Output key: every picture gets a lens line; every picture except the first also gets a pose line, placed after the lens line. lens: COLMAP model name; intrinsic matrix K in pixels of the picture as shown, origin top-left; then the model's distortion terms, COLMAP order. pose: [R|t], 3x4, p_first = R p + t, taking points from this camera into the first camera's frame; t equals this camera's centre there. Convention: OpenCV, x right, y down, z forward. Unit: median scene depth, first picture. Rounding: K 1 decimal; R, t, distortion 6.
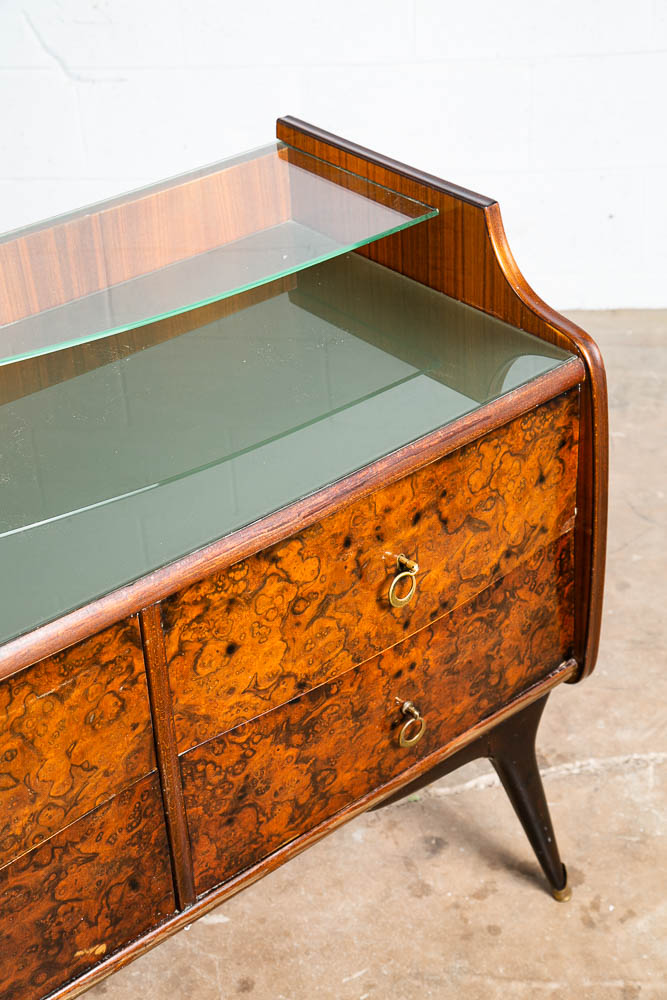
lens RADIAL K [[1771.5, 0, 321.4], [0, 1771.5, 509.3], [0, 0, 1]] dist [0.254491, 0.000000]
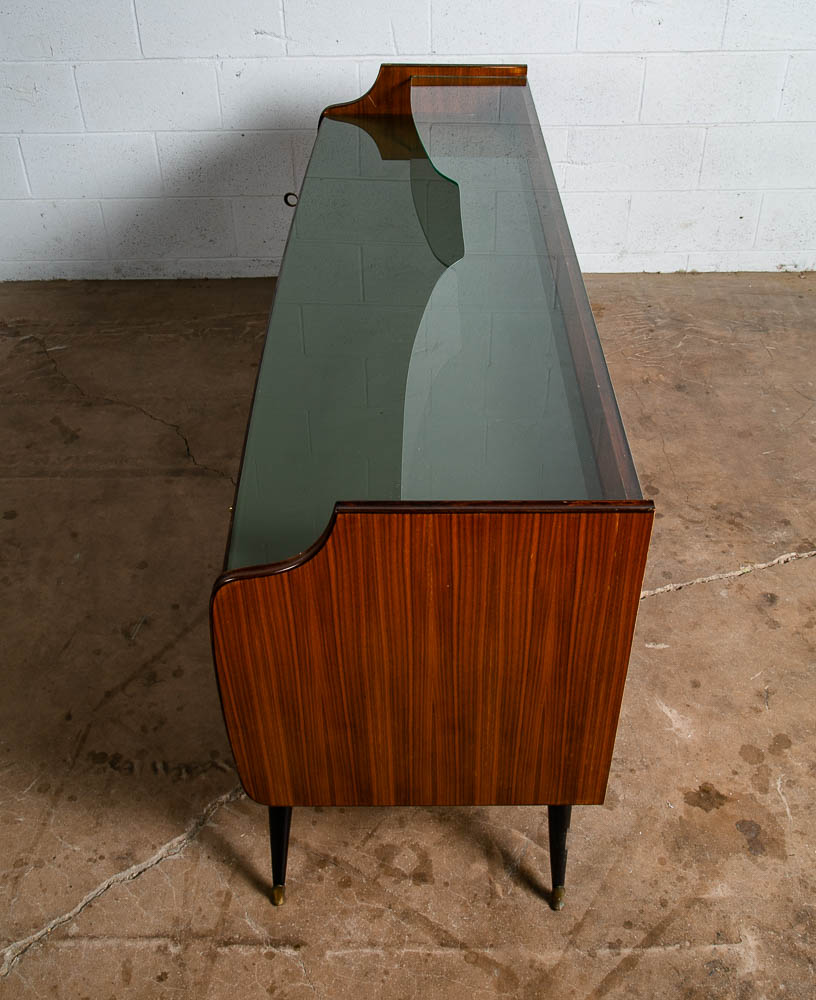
lens RADIAL K [[1037.4, 0, 415.6], [0, 1037.4, 456.5], [0, 0, 1]] dist [-0.019686, 0.000000]
pose [[0.995396, -0.023237, 0.092993, -0.450102], [0.016256, 0.997040, 0.075143, -0.031526], [-0.094463, -0.073285, 0.992827, 0.082697]]
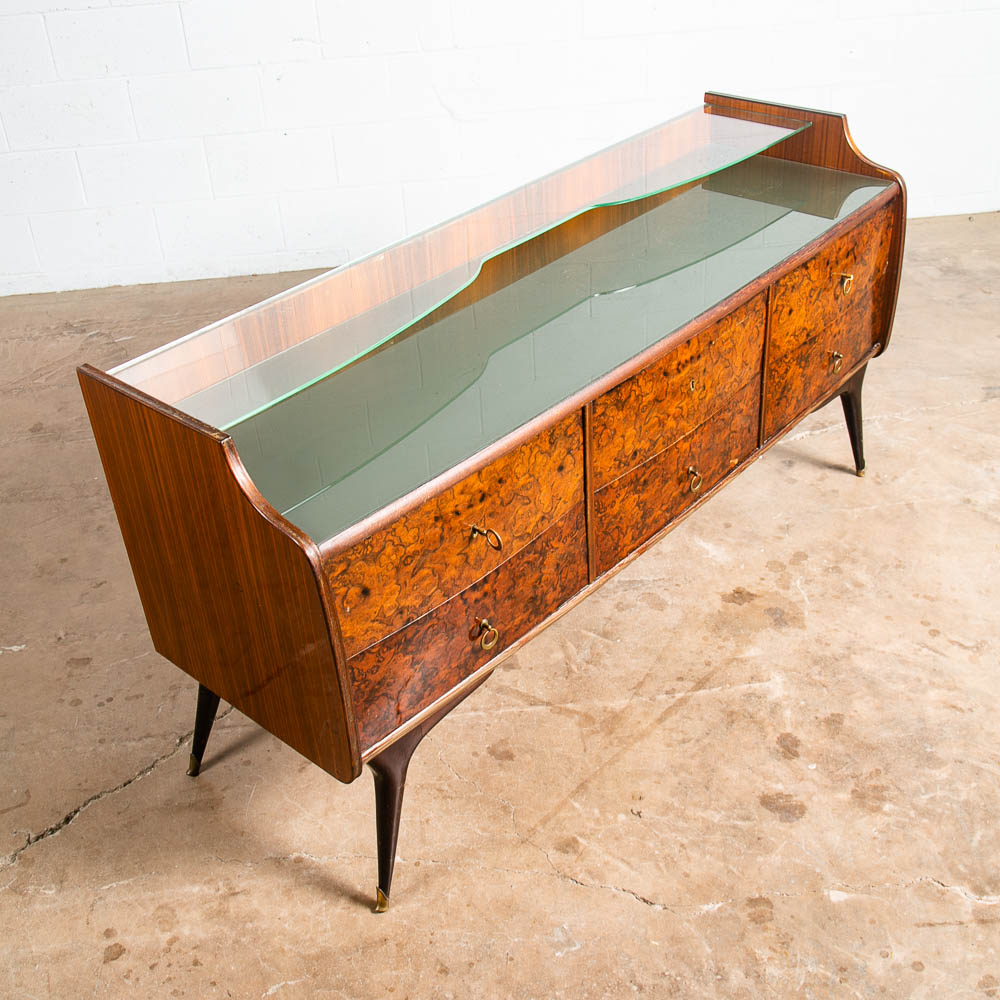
lens RADIAL K [[1214.7, 0, 502.4], [0, 1214.7, 473.6], [0, 0, 1]] dist [-0.045721, 0.000000]
pose [[0.985478, -0.094846, 0.140842, -0.543561], [0.096203, 0.995358, -0.002841, 0.214891], [-0.139918, 0.016350, 0.990028, -0.342961]]
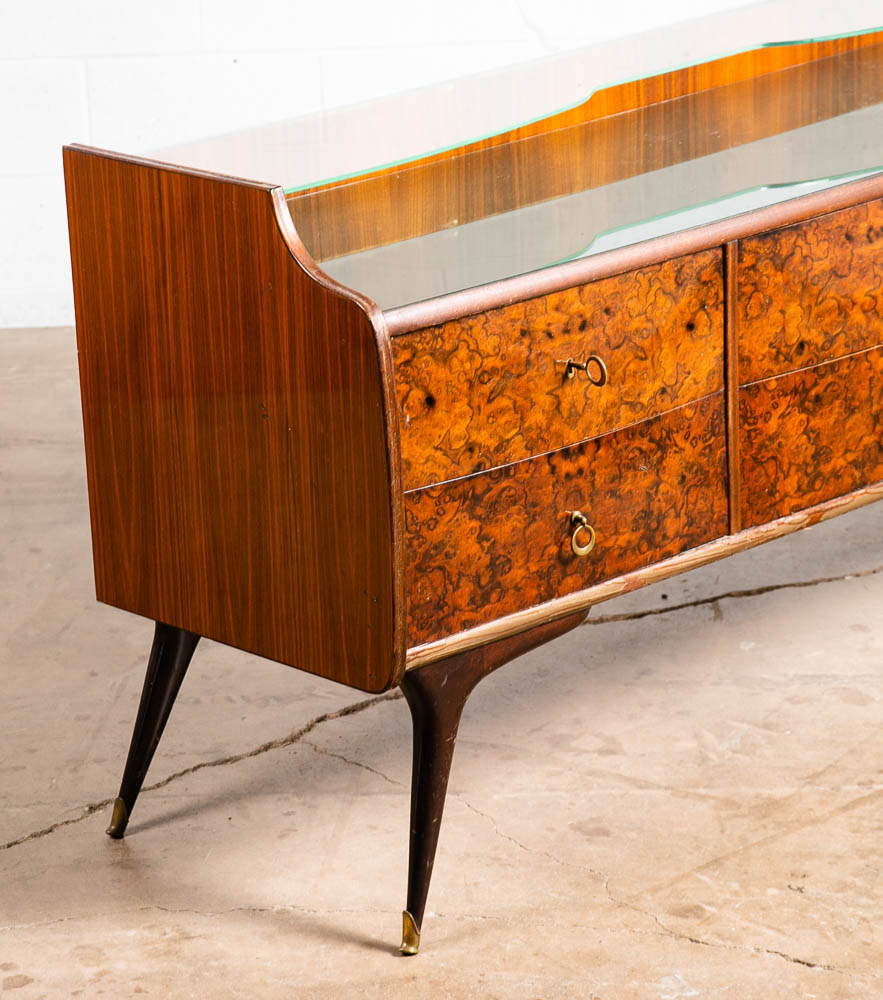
lens RADIAL K [[3527.3, 0, 386.5], [0, 3527.3, 439.6], [0, 0, 1]] dist [0.491666, 0.000000]
pose [[0.995769, -0.015463, 0.090579, -0.740765], [0.039365, 0.962493, -0.268434, 0.873721], [-0.083031, 0.270864, 0.959030, -1.422350]]
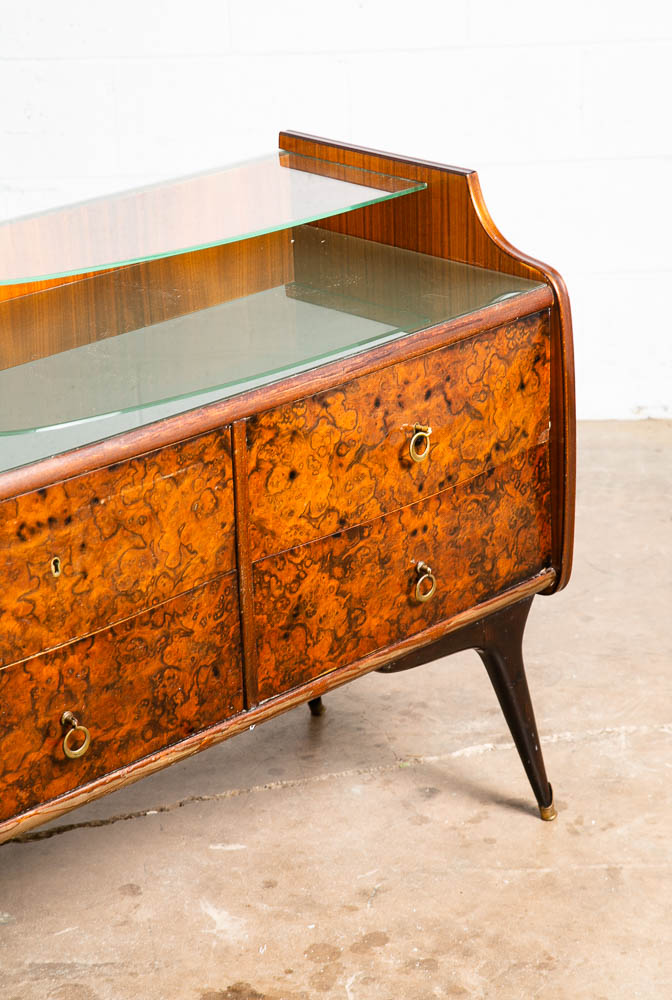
lens RADIAL K [[2691.4, 0, 354.0], [0, 2691.4, 470.2], [0, 0, 1]] dist [0.538520, 0.000000]
pose [[0.995155, -0.012111, 0.097571, -0.172526], [0.033049, 0.975845, -0.215951, 0.435853], [-0.092598, 0.218129, 0.971517, -0.776177]]
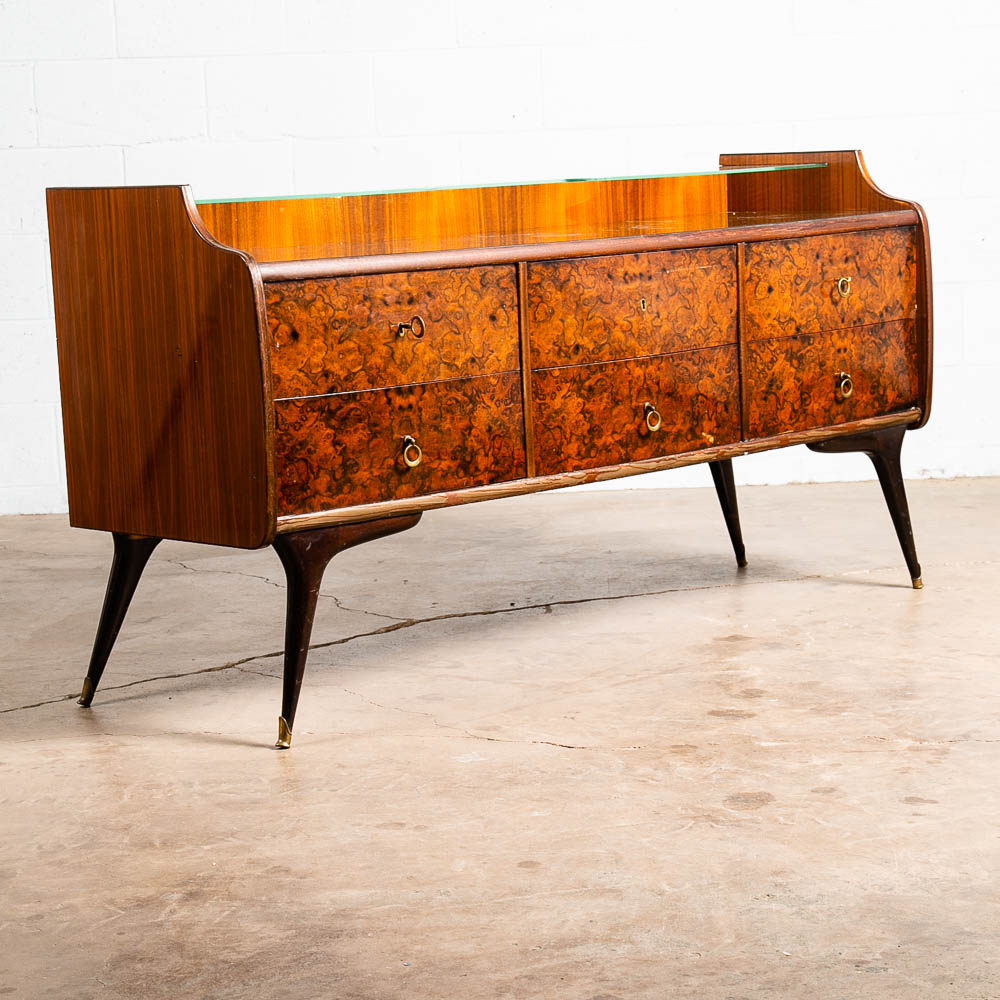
lens RADIAL K [[2588.2, 0, 525.9], [0, 2588.2, 501.1], [0, 0, 1]] dist [0.170372, 0.000000]
pose [[0.993721, -0.002151, 0.111870, -0.575582], [0.049110, 0.906752, -0.418794, 1.330047], [-0.100537, 0.421658, 0.901164, -1.329868]]
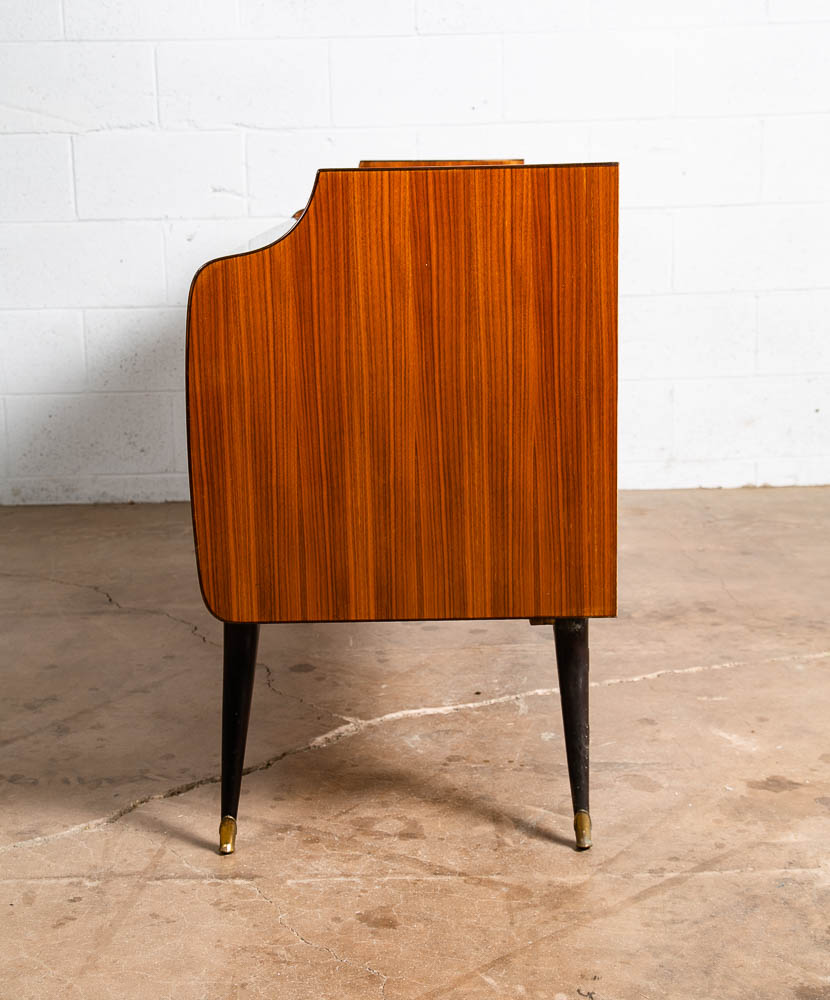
lens RADIAL K [[1690.4, 0, 416.5], [0, 1690.4, 461.3], [0, 0, 1]] dist [0.156642, 0.000000]
pose [[0.995225, 0.009777, 0.097119, -0.481975], [0.027600, 0.926178, -0.376075, 0.636970], [-0.093626, 0.376959, 0.921486, -0.234086]]
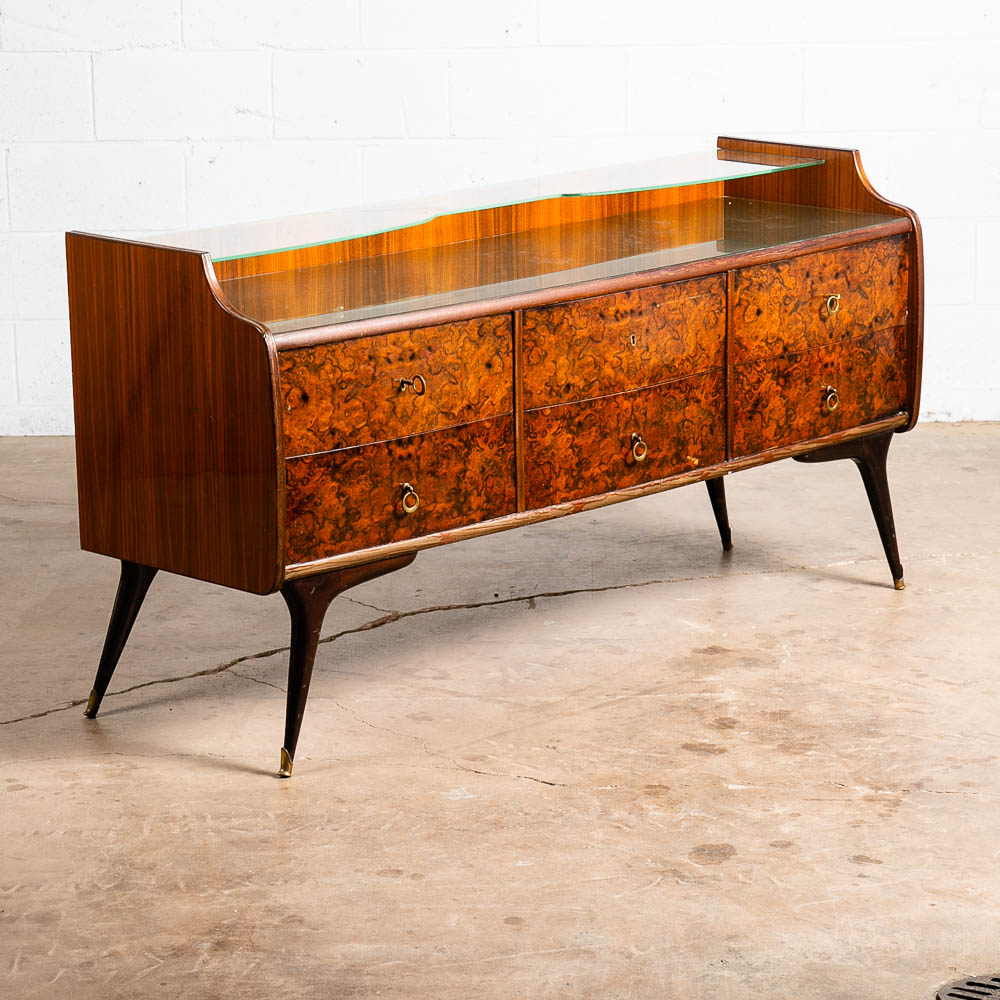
lens RADIAL K [[3339.2, 0, 504.6], [0, 3339.2, 481.6], [0, 0, 1]] dist [0.318771, 0.000000]
pose [[0.992984, 0.014251, 0.117386, -0.696930], [0.026595, 0.940363, -0.339132, 1.375977], [-0.115218, 0.339875, 0.933386, -2.197766]]
